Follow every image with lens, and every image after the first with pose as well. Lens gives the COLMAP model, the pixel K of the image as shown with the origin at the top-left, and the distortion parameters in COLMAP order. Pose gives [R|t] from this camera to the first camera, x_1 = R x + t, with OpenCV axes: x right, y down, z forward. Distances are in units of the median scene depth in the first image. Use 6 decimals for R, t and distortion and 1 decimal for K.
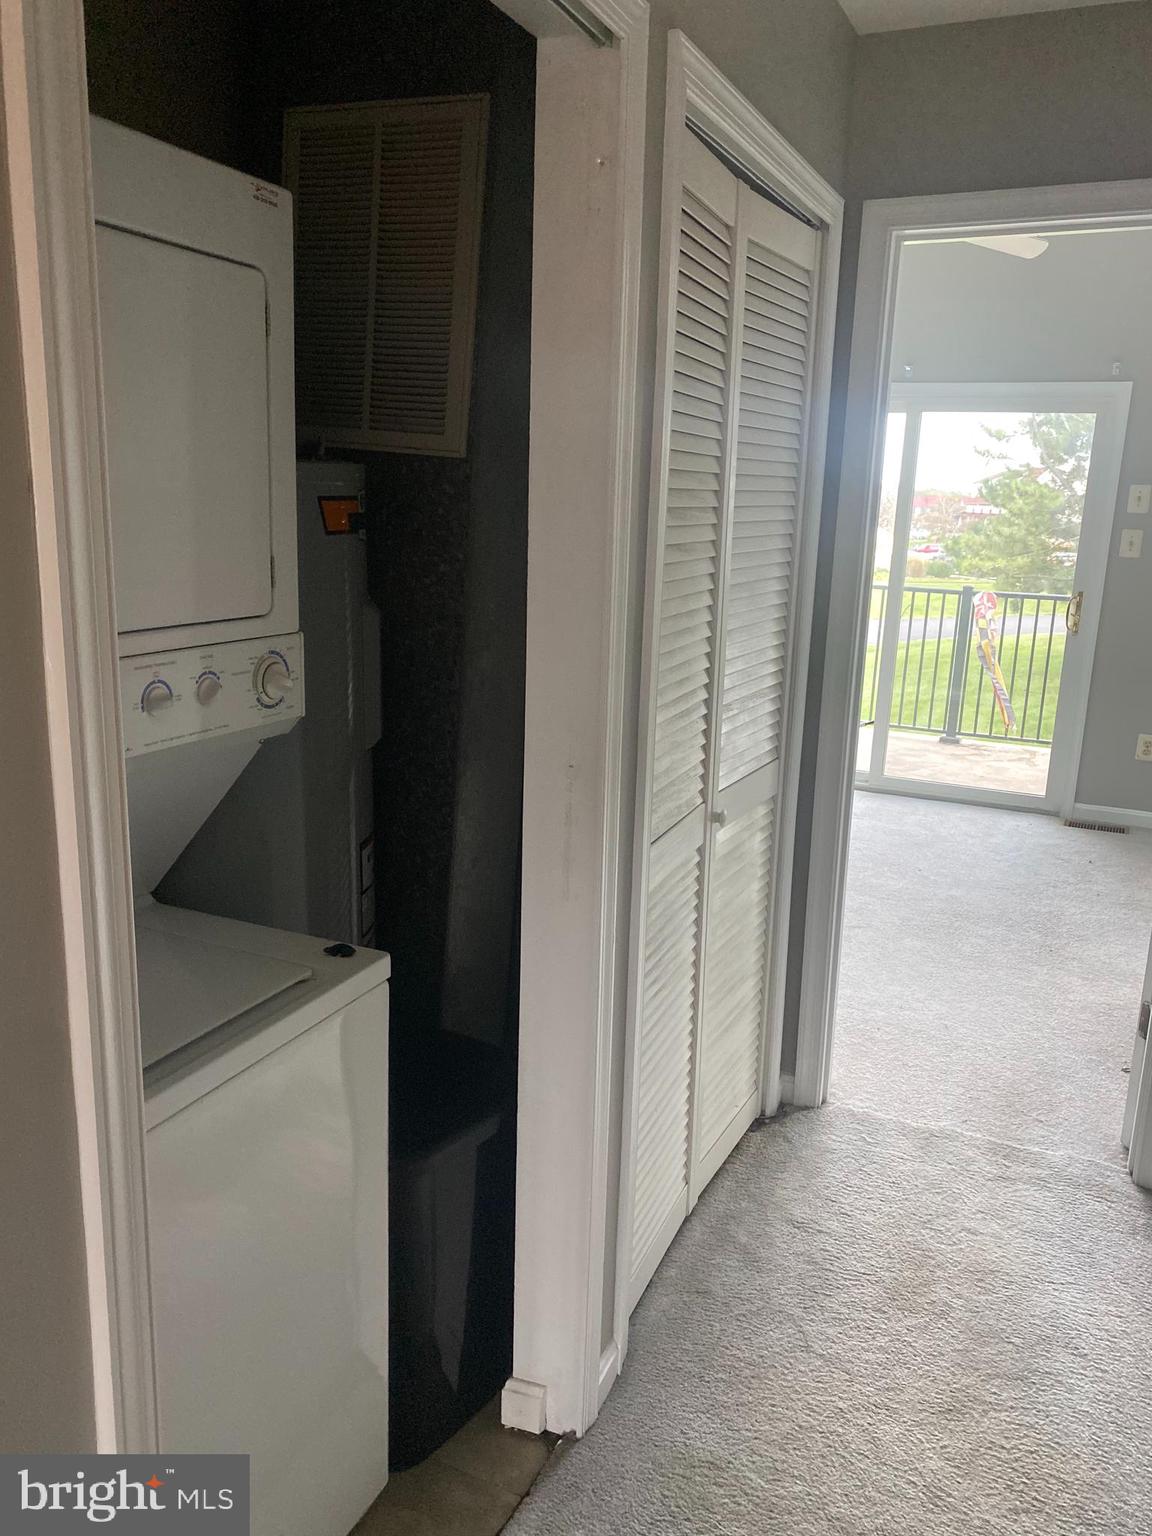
lens RADIAL K [[1163.6, 0, 570.4], [0, 1163.6, 767.8], [0, 0, 1]] dist [0.079981, -0.114079]
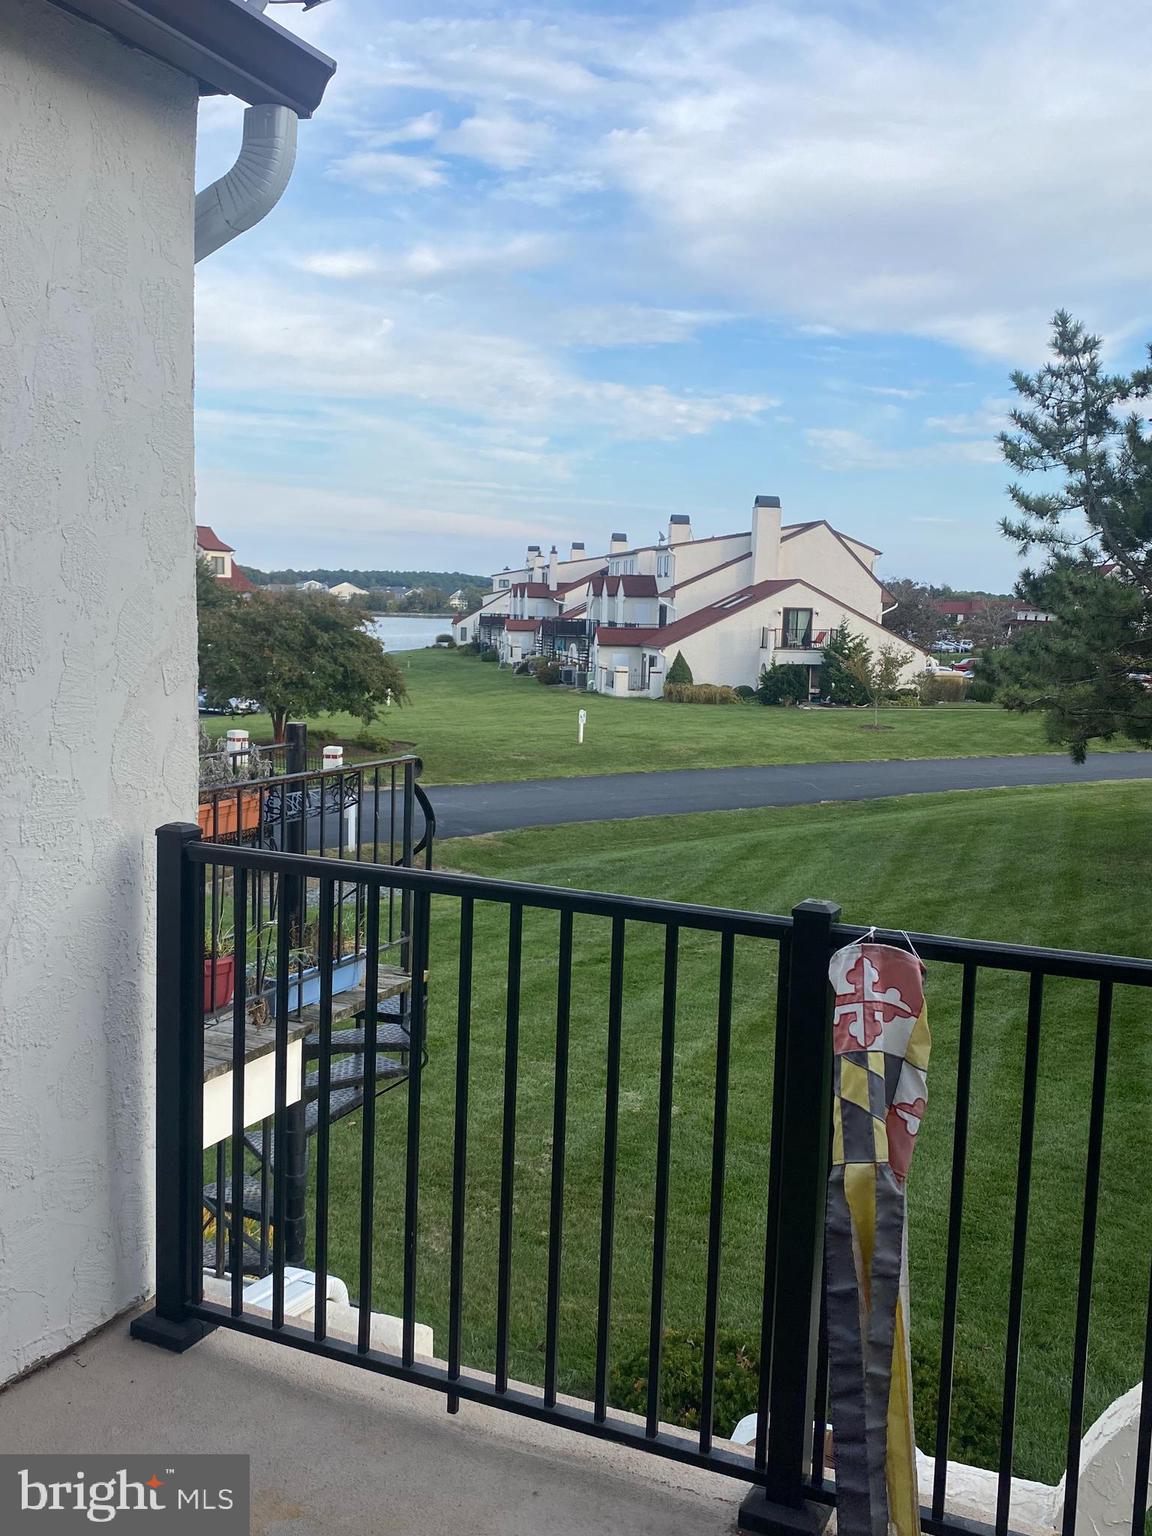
lens RADIAL K [[1409.4, 0, 568.4], [0, 1409.4, 767.5], [0, 0, 1]] dist [0.113606, -0.193375]
pose [[0.999897, -0.008859, 0.011263, 0.078266], [0.010073, 0.993566, -0.112805, -0.041576], [-0.010191, 0.112907, 0.993553, 0.193598]]
